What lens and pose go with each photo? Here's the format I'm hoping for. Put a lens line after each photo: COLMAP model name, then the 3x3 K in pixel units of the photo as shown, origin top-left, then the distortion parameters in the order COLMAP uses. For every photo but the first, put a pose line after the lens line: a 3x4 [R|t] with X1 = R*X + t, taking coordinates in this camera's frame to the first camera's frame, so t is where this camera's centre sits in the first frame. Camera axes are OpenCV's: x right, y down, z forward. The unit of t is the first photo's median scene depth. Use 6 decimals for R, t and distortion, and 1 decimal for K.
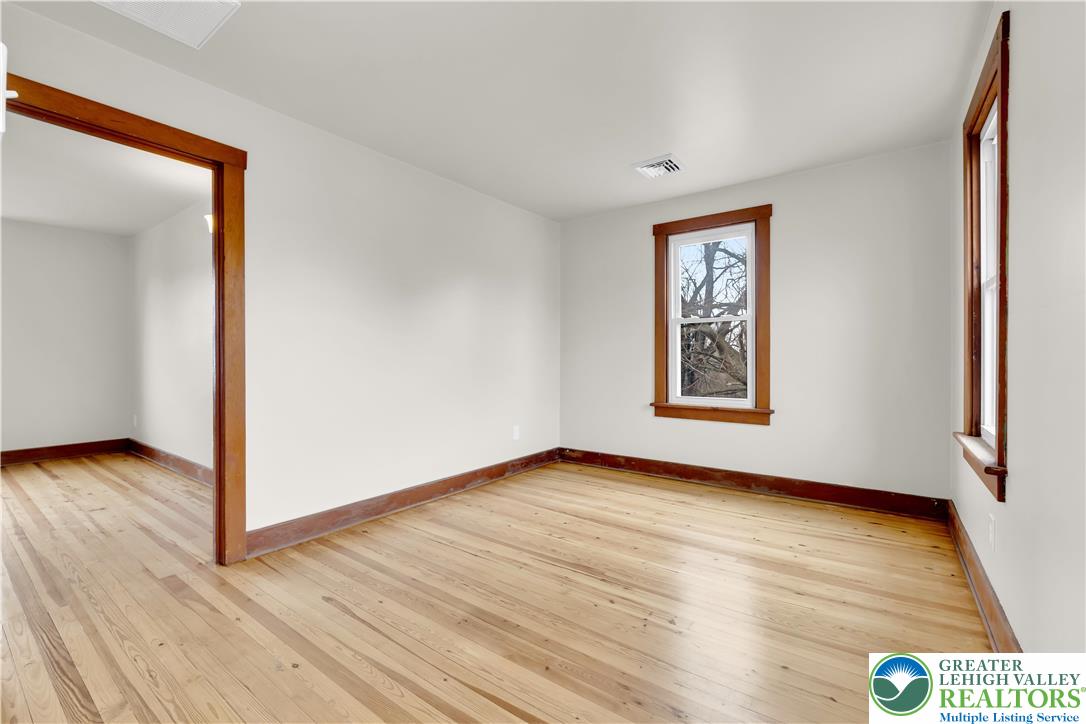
lens RADIAL K [[480.0, 0, 532.9], [0, 480.0, 360.4], [0, 0, 1]] dist [-0.002395, -0.000263]
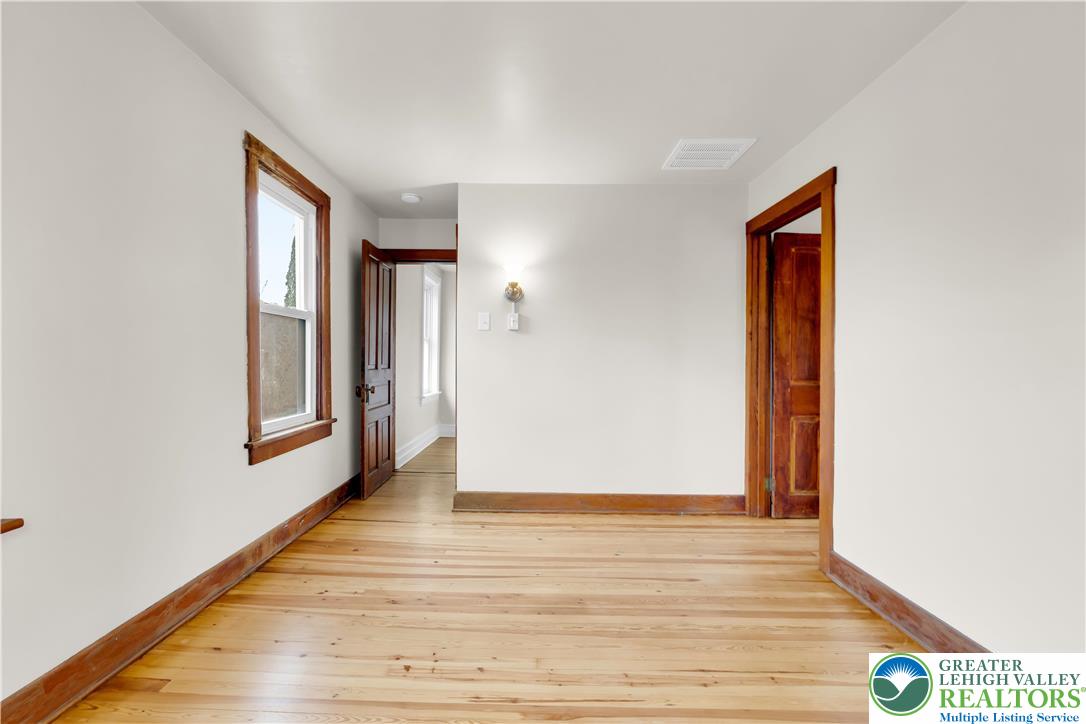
lens RADIAL K [[480.0, 0, 532.9], [0, 480.0, 360.4], [0, 0, 1]] dist [-0.002395, -0.000263]
pose [[-0.811156, -0.003765, -0.584818, 0.563021], [-0.005915, 0.999981, 0.001766, -0.039292], [0.584801, 0.004892, -0.811162, 1.670149]]
